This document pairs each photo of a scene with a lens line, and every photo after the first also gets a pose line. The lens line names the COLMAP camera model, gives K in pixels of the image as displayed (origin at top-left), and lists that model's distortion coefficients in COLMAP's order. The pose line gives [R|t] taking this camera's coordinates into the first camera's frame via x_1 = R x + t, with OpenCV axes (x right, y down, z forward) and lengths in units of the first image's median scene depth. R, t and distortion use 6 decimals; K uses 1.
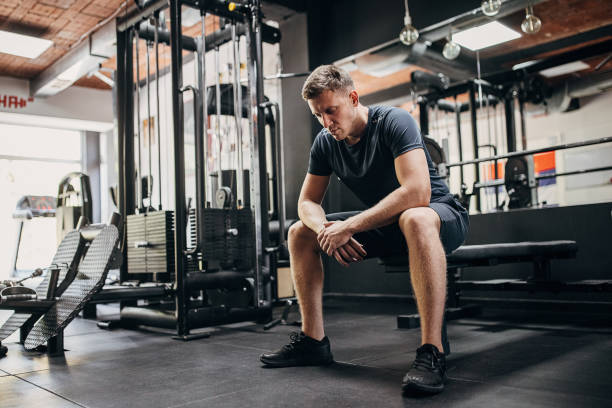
lens RADIAL K [[575.0, 0, 306.0], [0, 575.0, 204.0], [0, 0, 1]] dist [-0.005392, -0.006798]
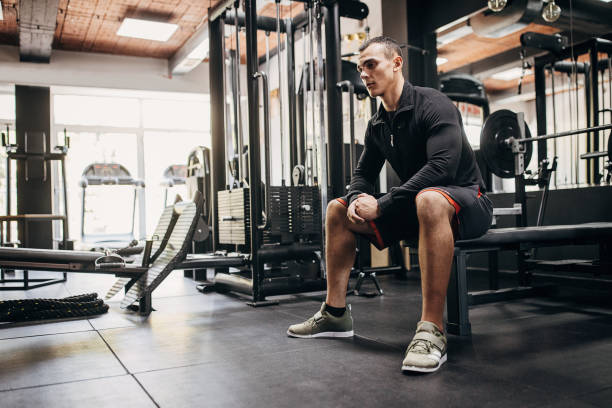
lens RADIAL K [[575.0, 0, 306.0], [0, 575.0, 204.0], [0, 0, 1]] dist [-0.005392, -0.006798]
pose [[0.970750, 0.006095, -0.240015, 0.117767], [0.008806, 0.998101, 0.060962, -0.021071], [0.239930, -0.061292, 0.968853, -0.029862]]
